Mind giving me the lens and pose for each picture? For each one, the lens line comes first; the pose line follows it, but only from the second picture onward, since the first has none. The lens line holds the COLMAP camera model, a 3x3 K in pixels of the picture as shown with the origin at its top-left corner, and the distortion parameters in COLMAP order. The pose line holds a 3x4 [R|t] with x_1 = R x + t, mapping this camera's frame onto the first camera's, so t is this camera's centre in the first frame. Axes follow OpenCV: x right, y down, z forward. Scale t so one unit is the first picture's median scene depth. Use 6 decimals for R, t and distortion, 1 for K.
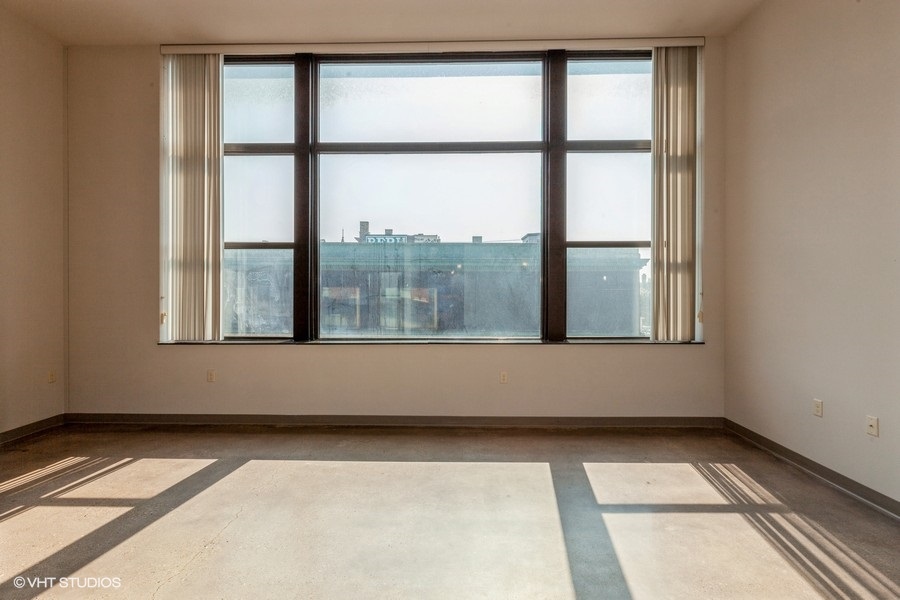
lens RADIAL K [[438.2, 0, 445.8], [0, 438.2, 291.6], [0, 0, 1]] dist [0.001115, 0.000792]
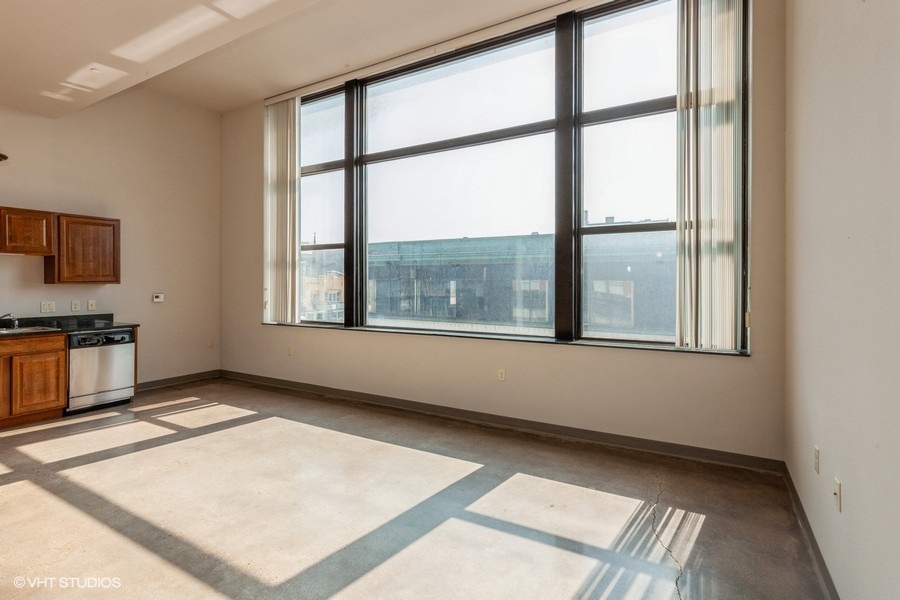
lens RADIAL K [[446.8, 0, 439.0], [0, 446.8, 282.7], [0, 0, 1]] dist [0.000421, 0.000178]
pose [[0.868129, -0.001296, -0.496336, 0.485680], [-0.000665, 0.999993, -0.003774, -0.001249], [0.496337, 0.003607, 0.868122, 0.084345]]
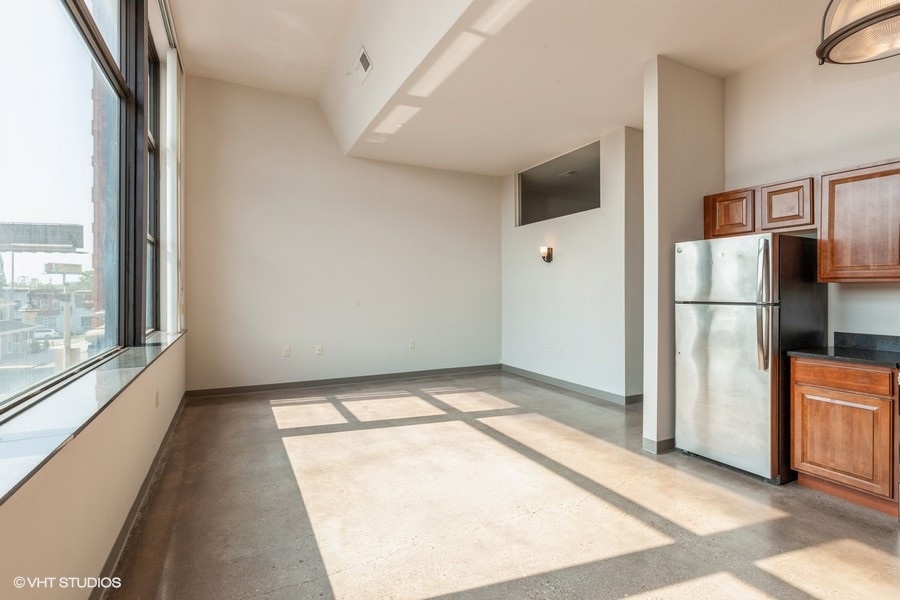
lens RADIAL K [[438.2, 0, 445.8], [0, 438.2, 291.6], [0, 0, 1]] dist [0.001115, 0.000792]
pose [[-0.463820, 0.000377, 0.885930, -0.741431], [0.004051, 0.999990, 0.001695, 0.011404], [-0.885920, 0.004375, -0.463817, 0.889693]]
